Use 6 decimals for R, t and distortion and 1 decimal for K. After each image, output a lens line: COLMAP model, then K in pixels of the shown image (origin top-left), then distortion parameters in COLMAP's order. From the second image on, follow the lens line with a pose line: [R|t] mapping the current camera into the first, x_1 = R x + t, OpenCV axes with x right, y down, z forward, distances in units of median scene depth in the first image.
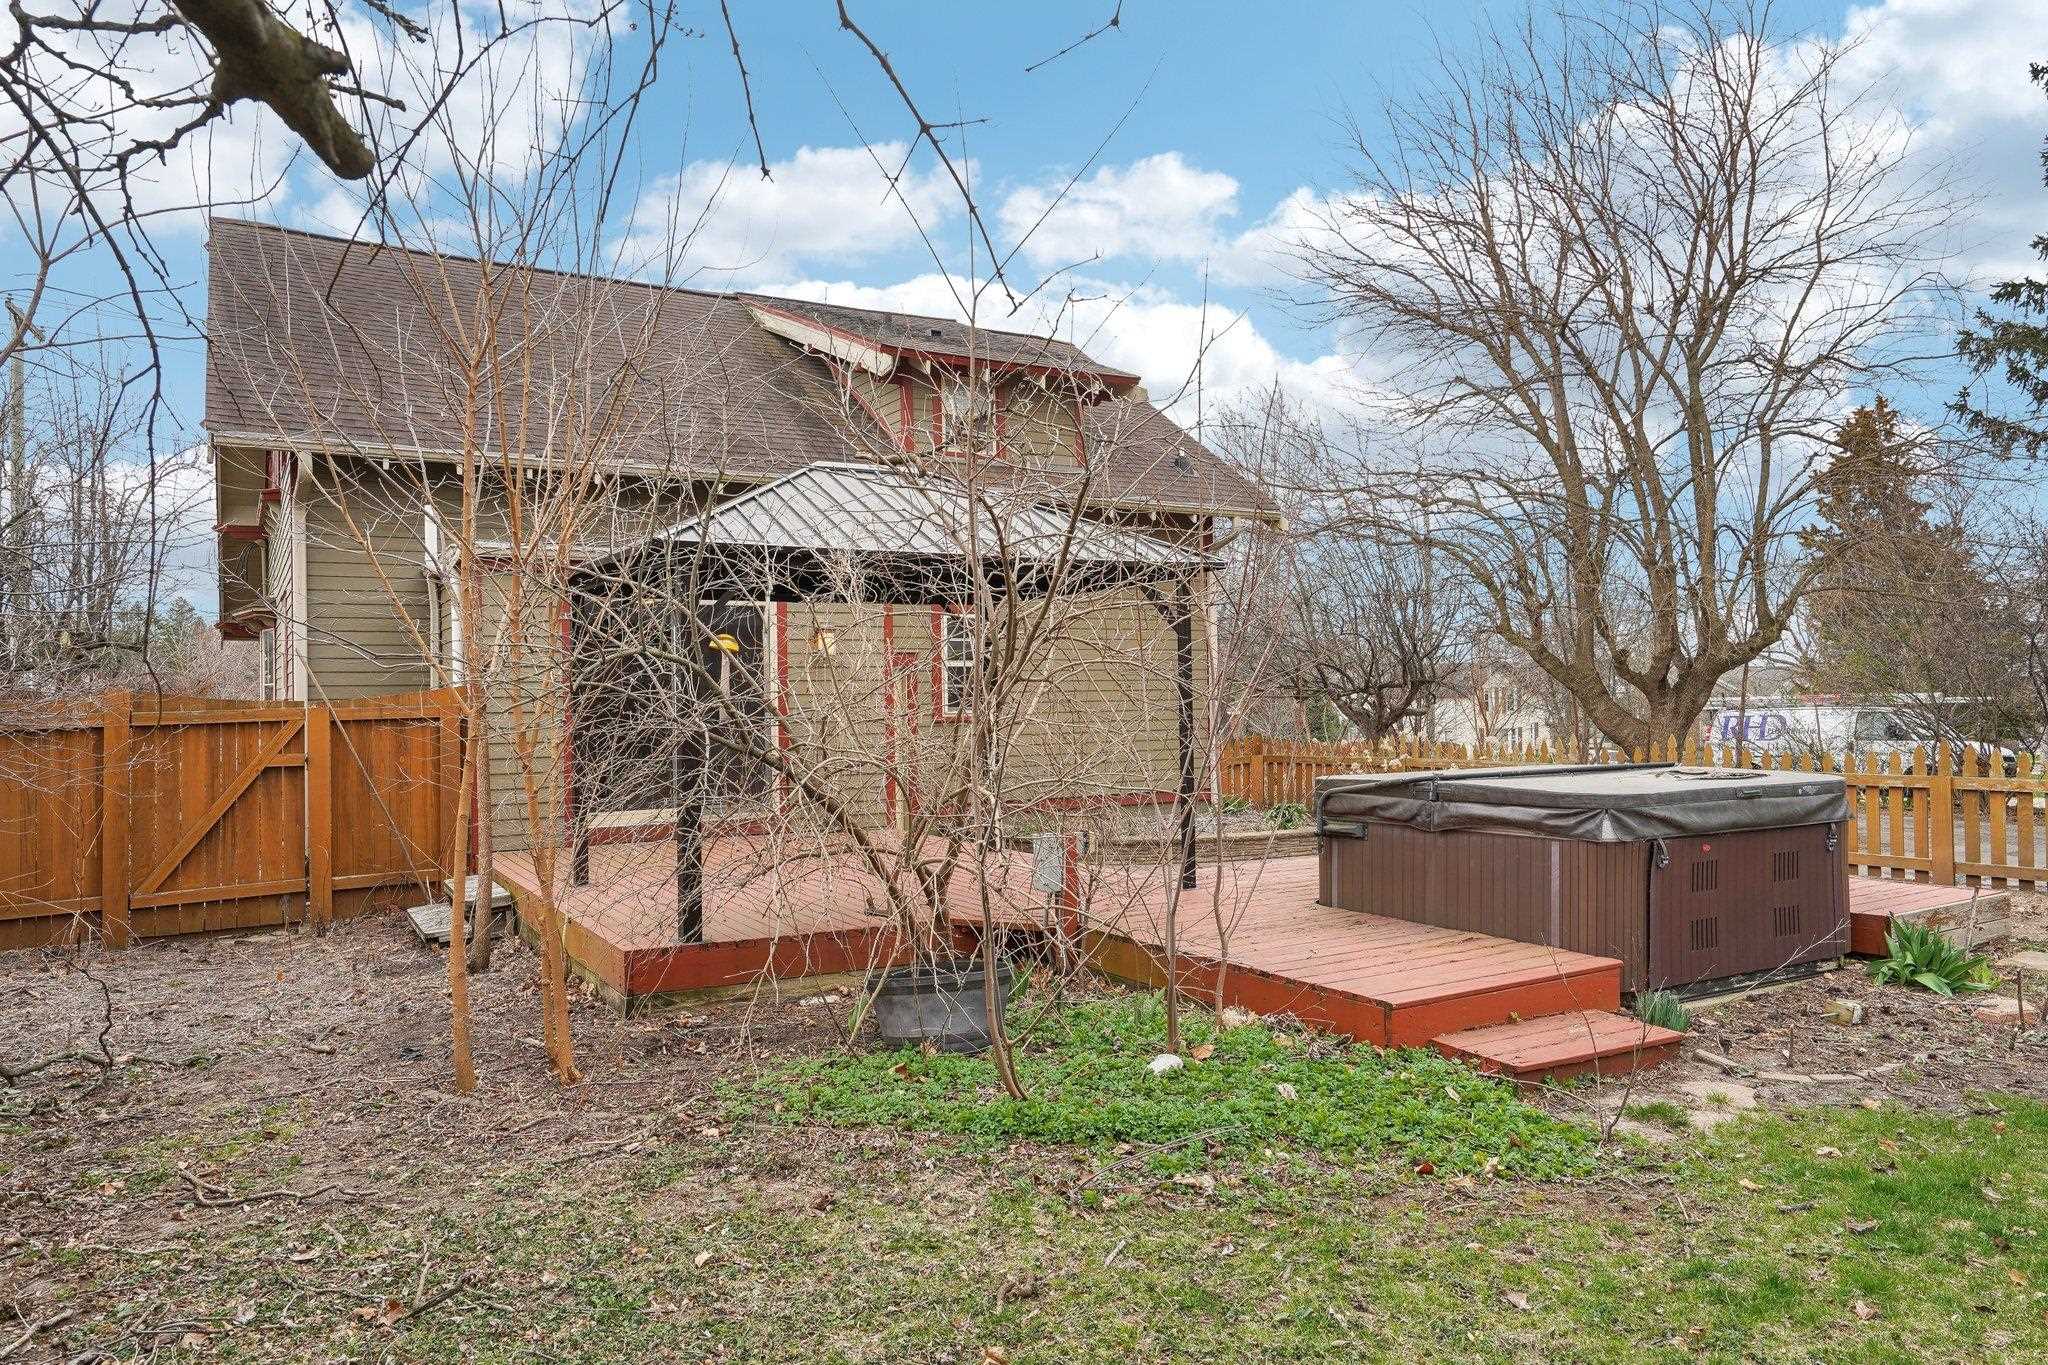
lens RADIAL K [[1383.5, 0, 1024.0], [0, 1383.5, 682.5], [0, 0, 1]] dist [0.001491, 0.001166]
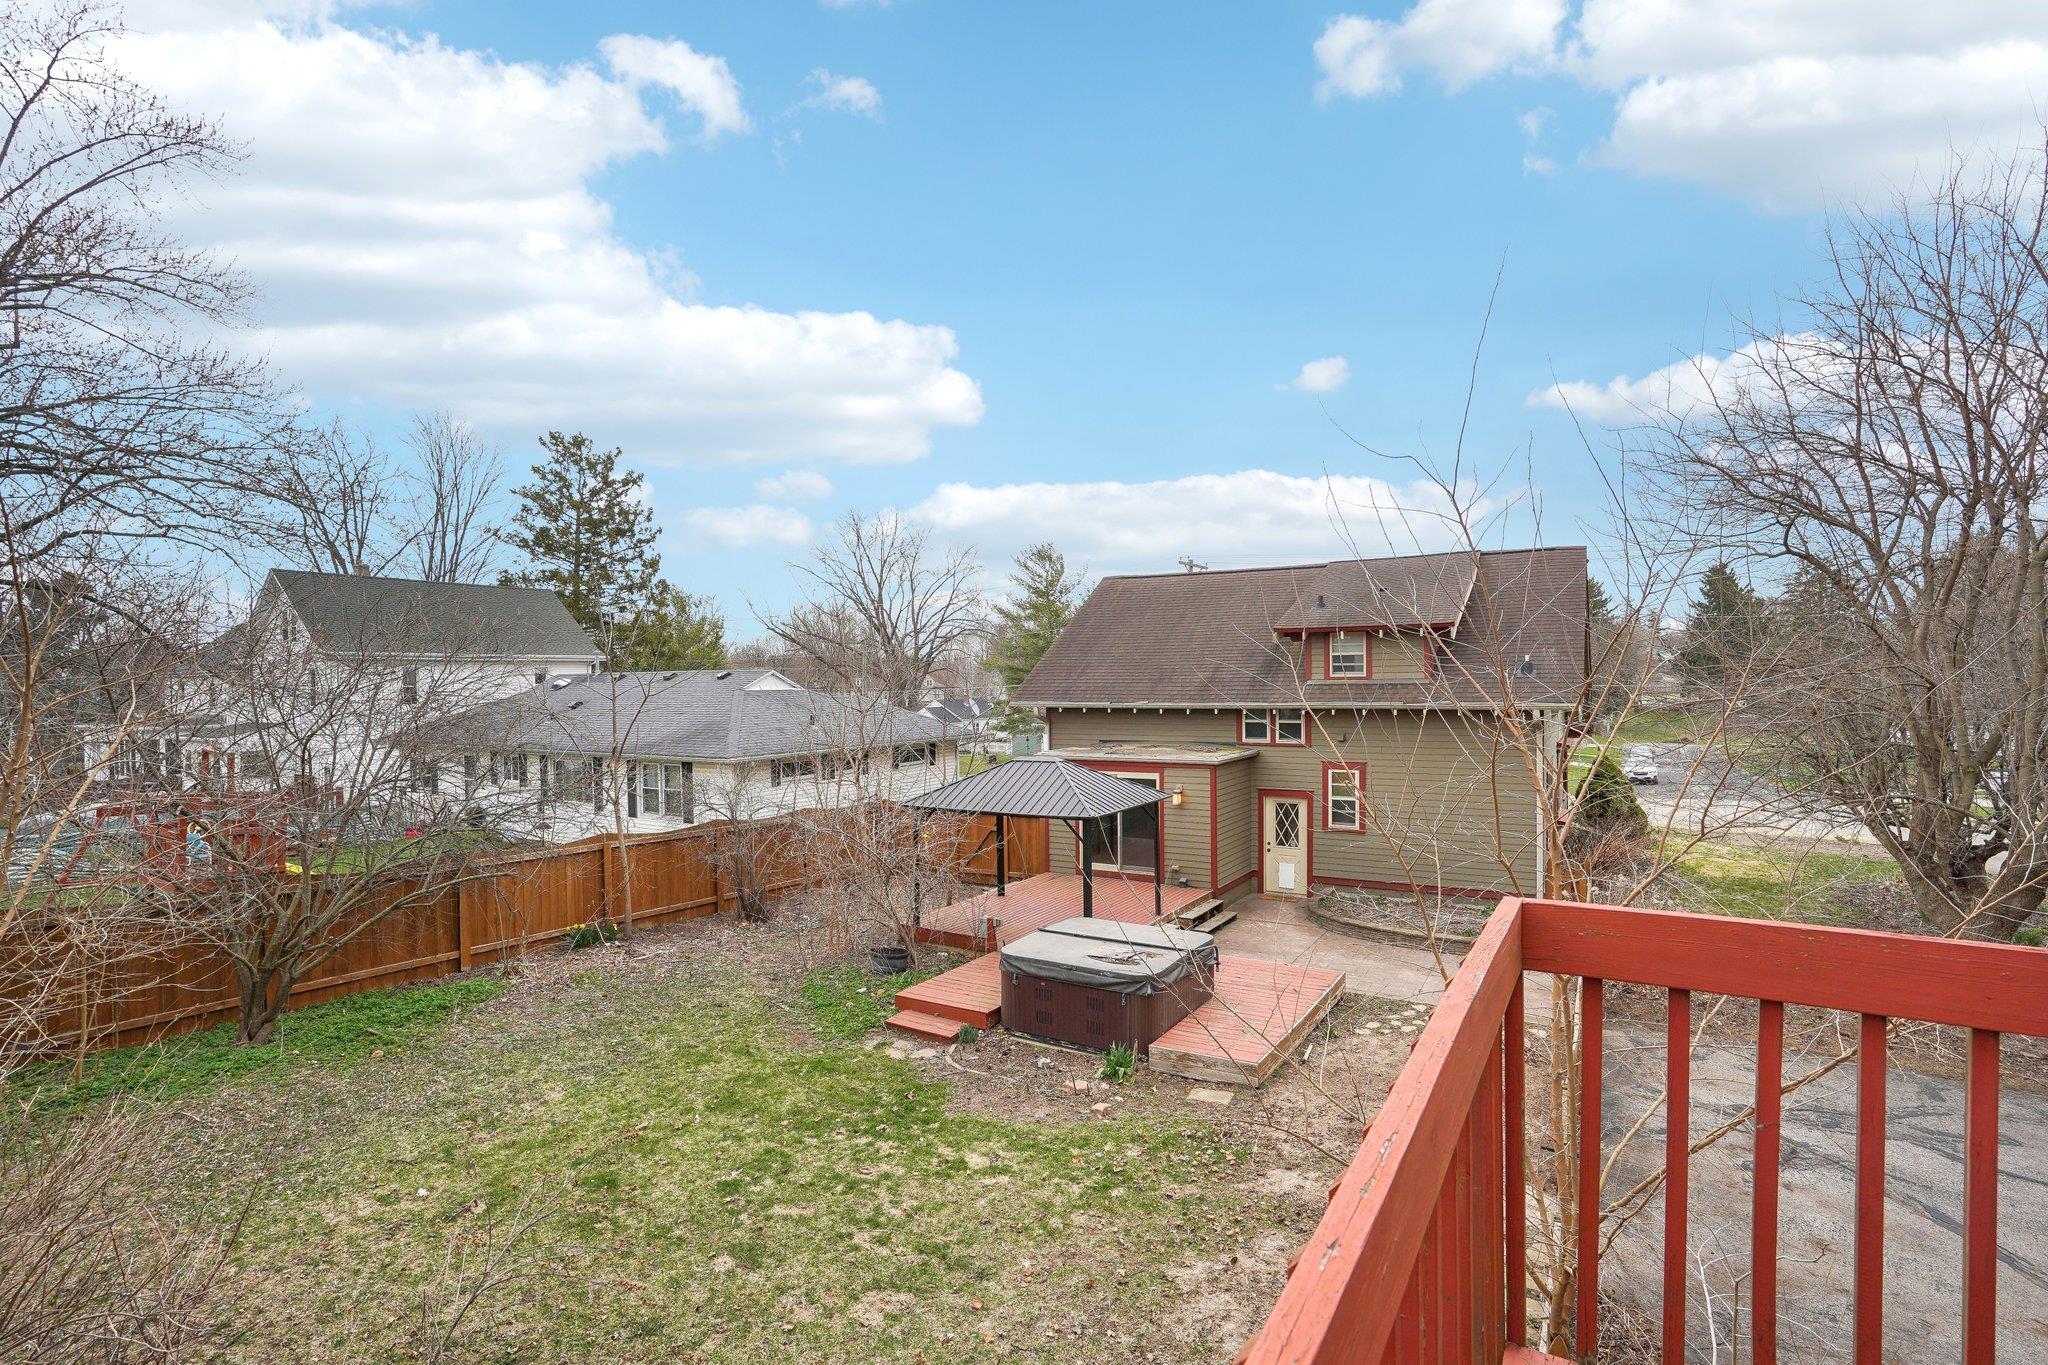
lens RADIAL K [[993.4, 0, 1024.0], [0, 993.4, 682.5], [0, 0, 1]] dist [-0.068064, 0.033053]
pose [[0.462138, 0.020820, -0.886564, 1.929059], [0.015410, 0.999385, 0.031502, -0.451480], [0.886674, -0.028220, 0.461533, 0.161601]]
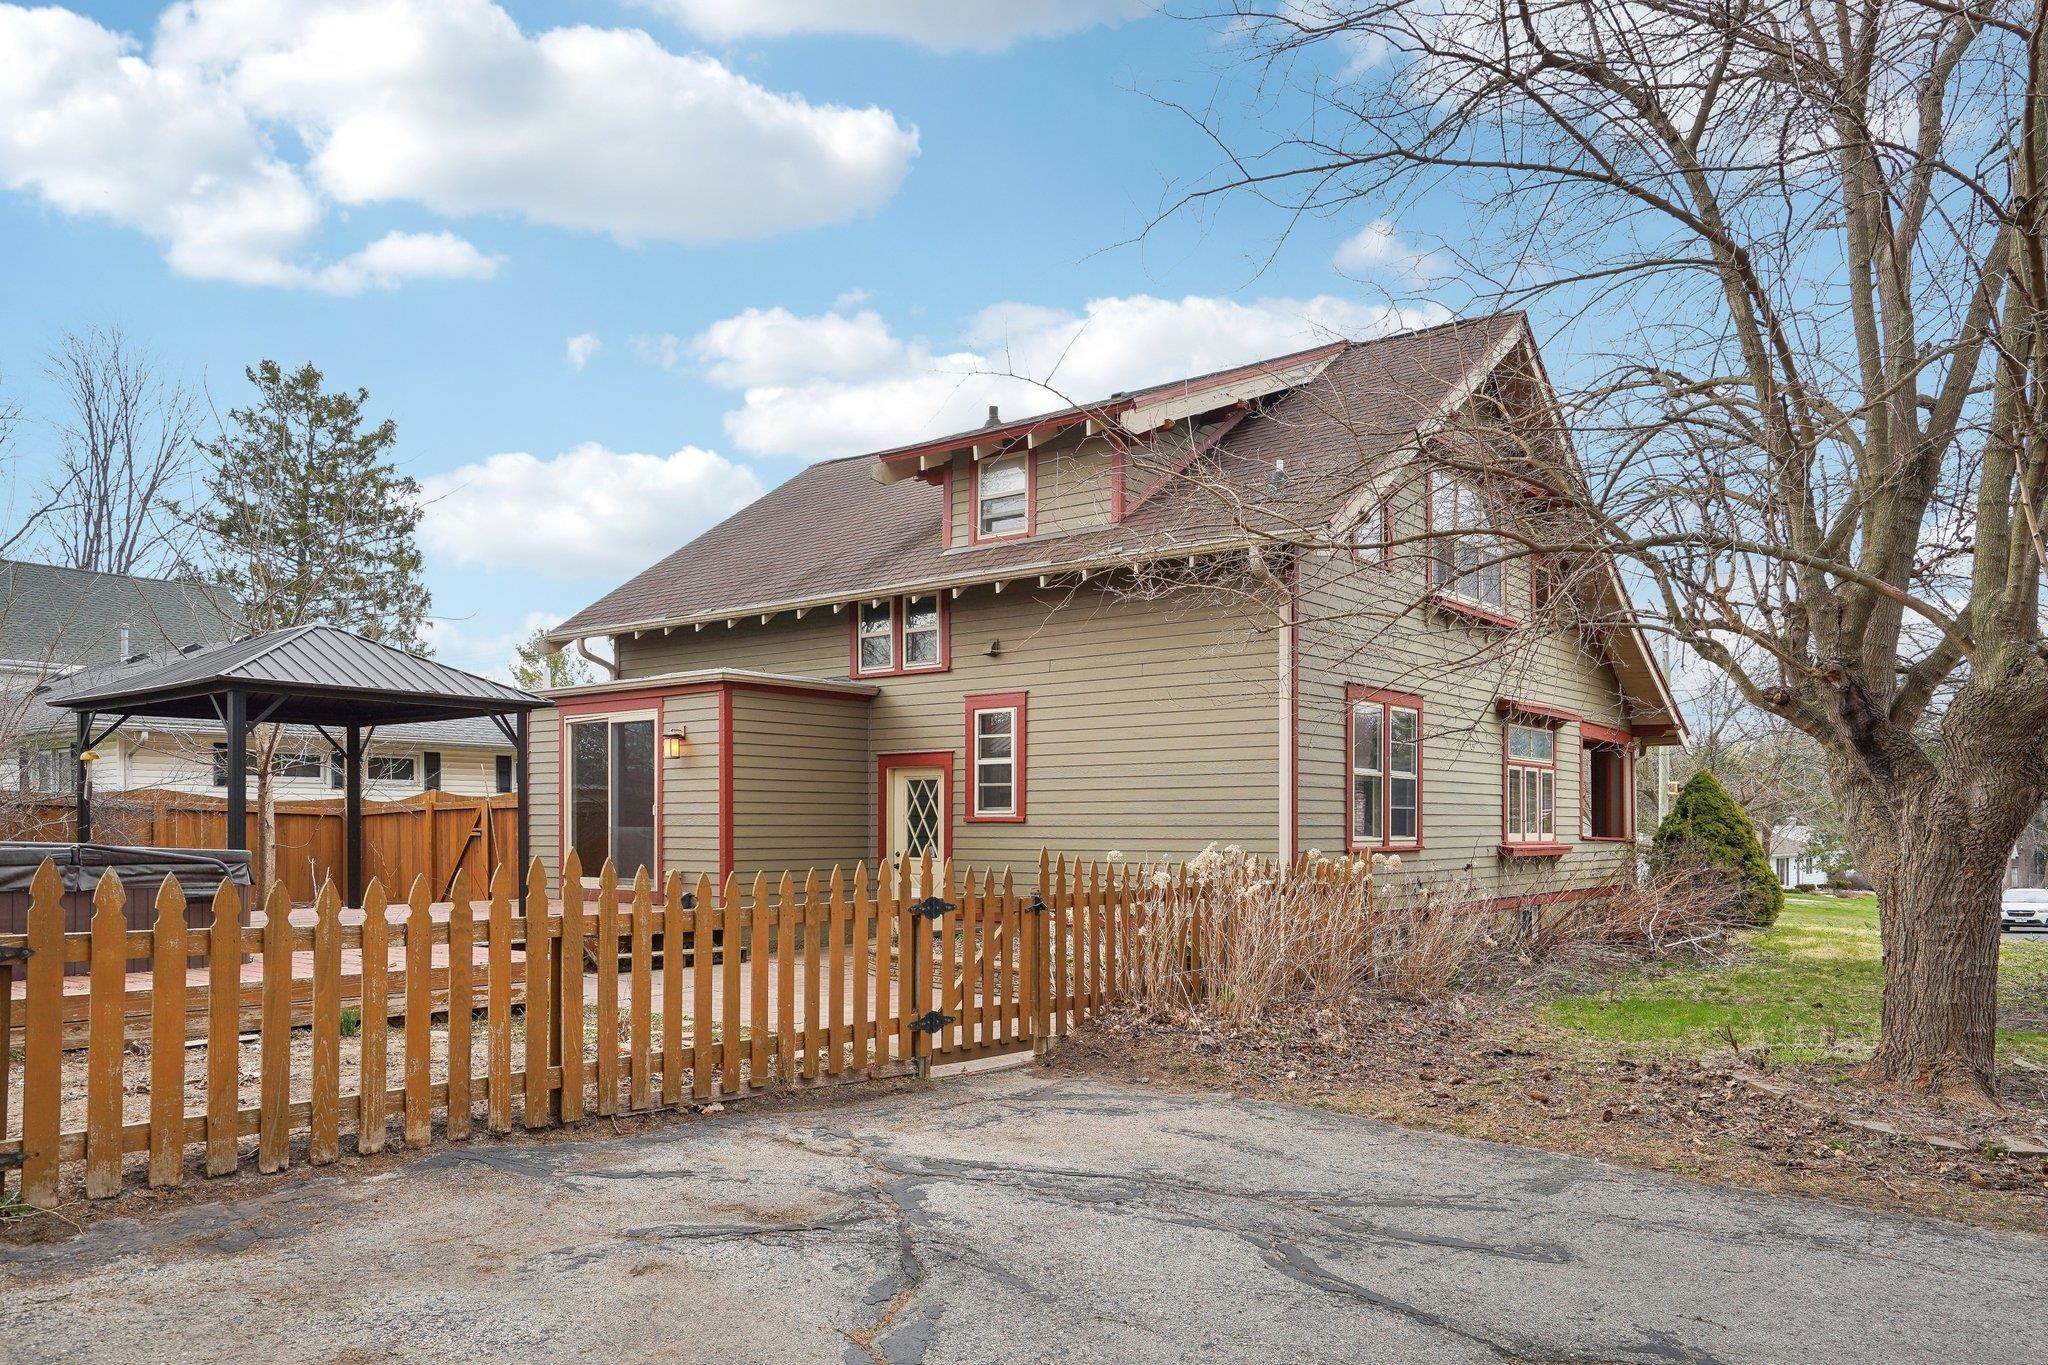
lens RADIAL K [[1469.4, 0, 1020.9], [0, 1469.4, 813.4], [0, 0, 1]] dist [-0.004089, -0.001927]
pose [[0.329158, 0.008652, -0.944235, 2.028562], [0.002689, 0.999945, 0.010100, 0.028898], [0.944271, -0.005863, 0.329117, 1.515059]]
